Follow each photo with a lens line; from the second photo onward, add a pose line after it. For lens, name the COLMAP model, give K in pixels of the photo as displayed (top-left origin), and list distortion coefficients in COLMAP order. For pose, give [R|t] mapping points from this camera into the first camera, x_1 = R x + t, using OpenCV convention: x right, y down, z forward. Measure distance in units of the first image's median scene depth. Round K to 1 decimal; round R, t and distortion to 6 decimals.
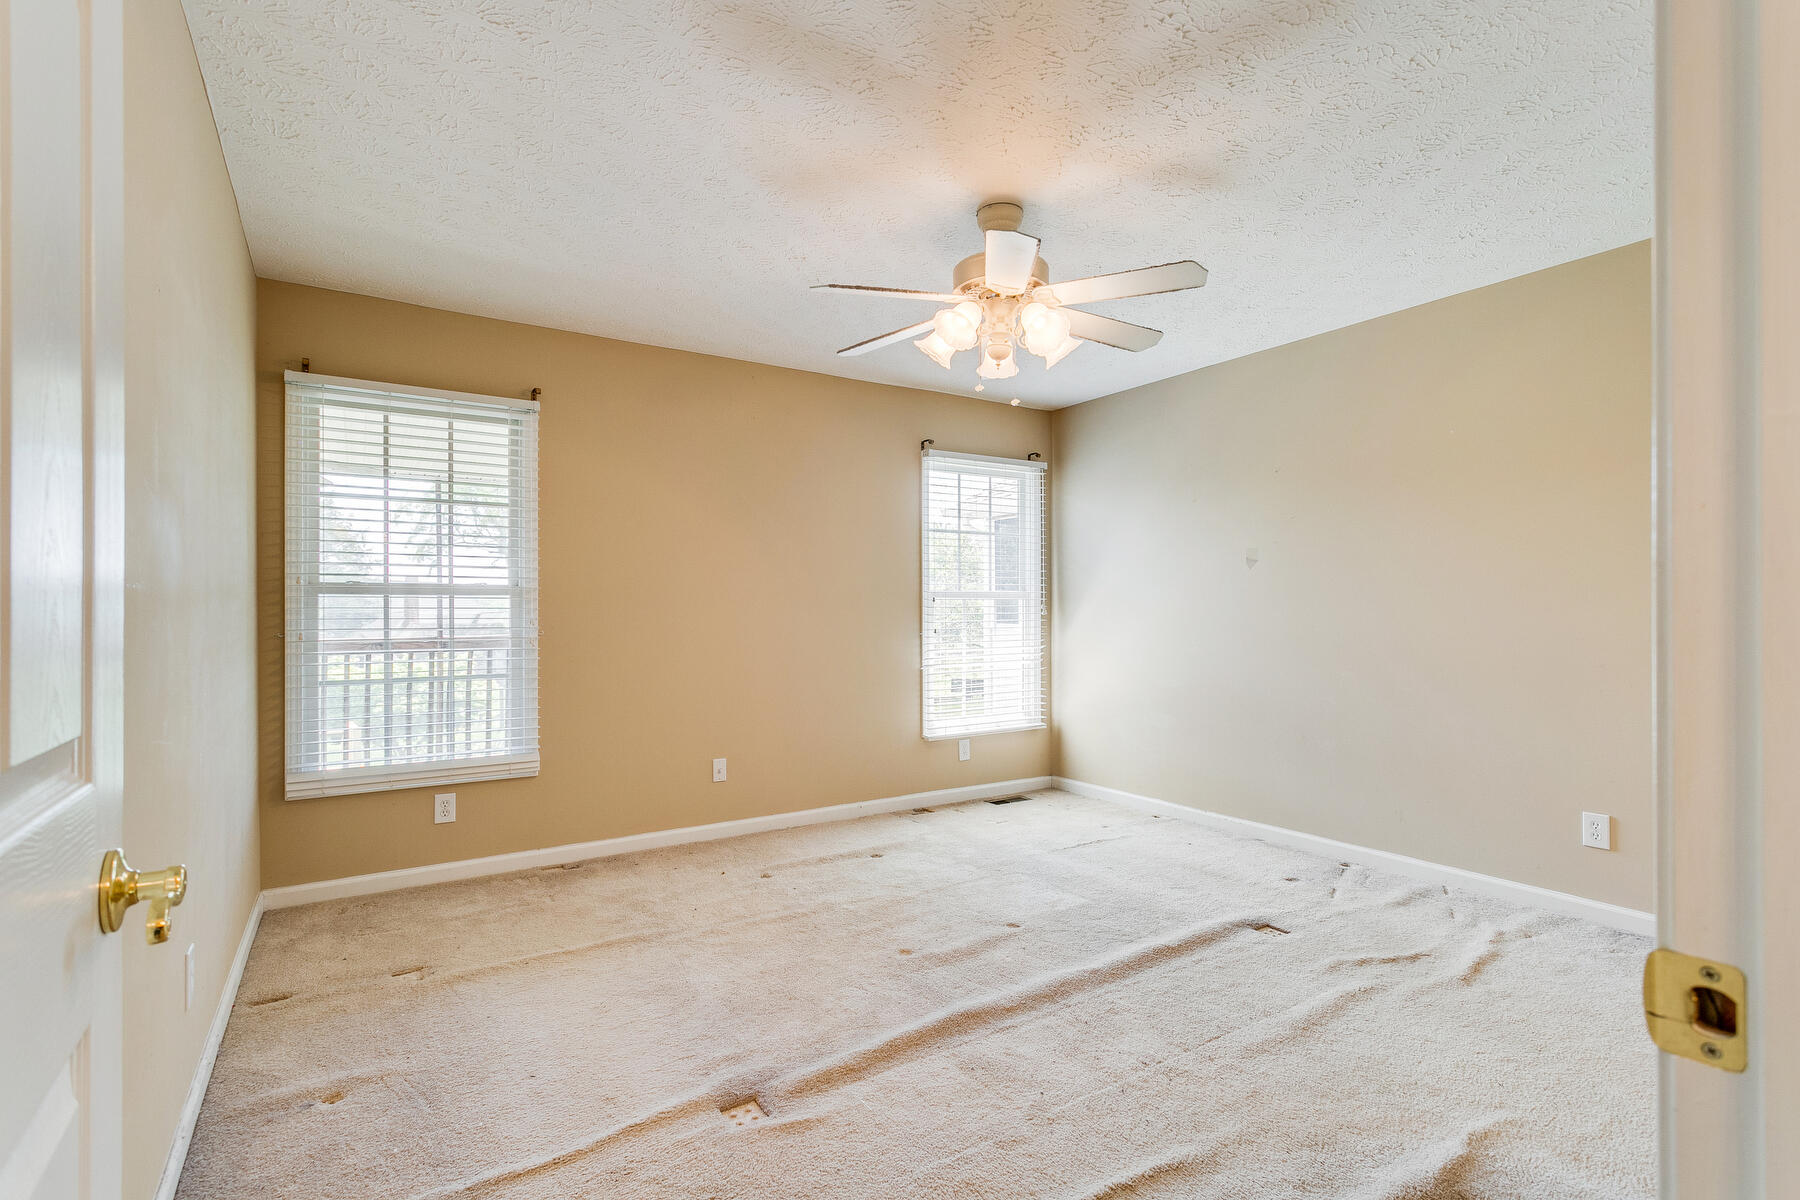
lens RADIAL K [[861.6, 0, 900.0], [0, 861.6, 600.0], [0, 0, 1]] dist [-0.003262, 0.000186]
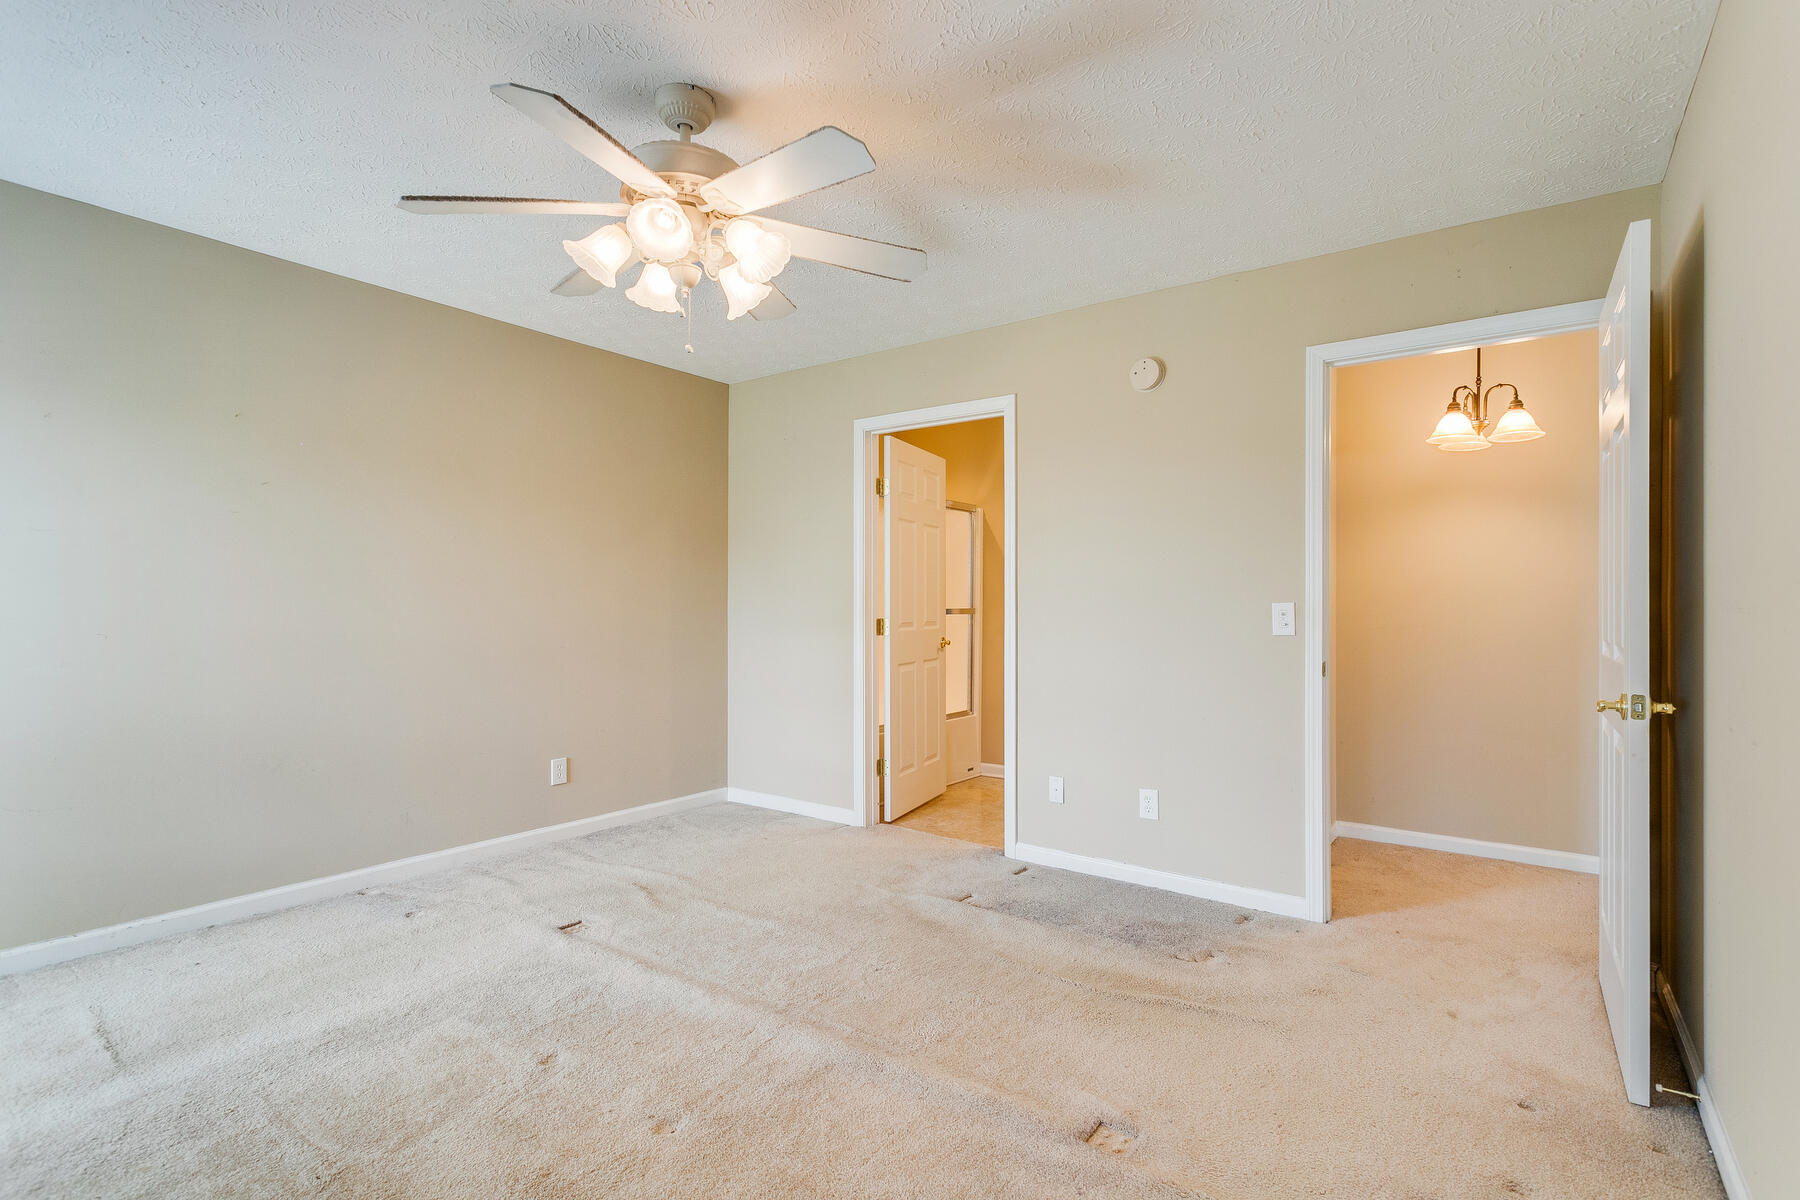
lens RADIAL K [[861.6, 0, 900.0], [0, 861.6, 600.0], [0, 0, 1]] dist [-0.003262, 0.000186]
pose [[-0.353848, -0.001238, 0.935302, -0.625354], [-0.005415, 0.999985, -0.000725, 0.000569], [-0.935287, -0.005321, -0.353850, 0.976432]]
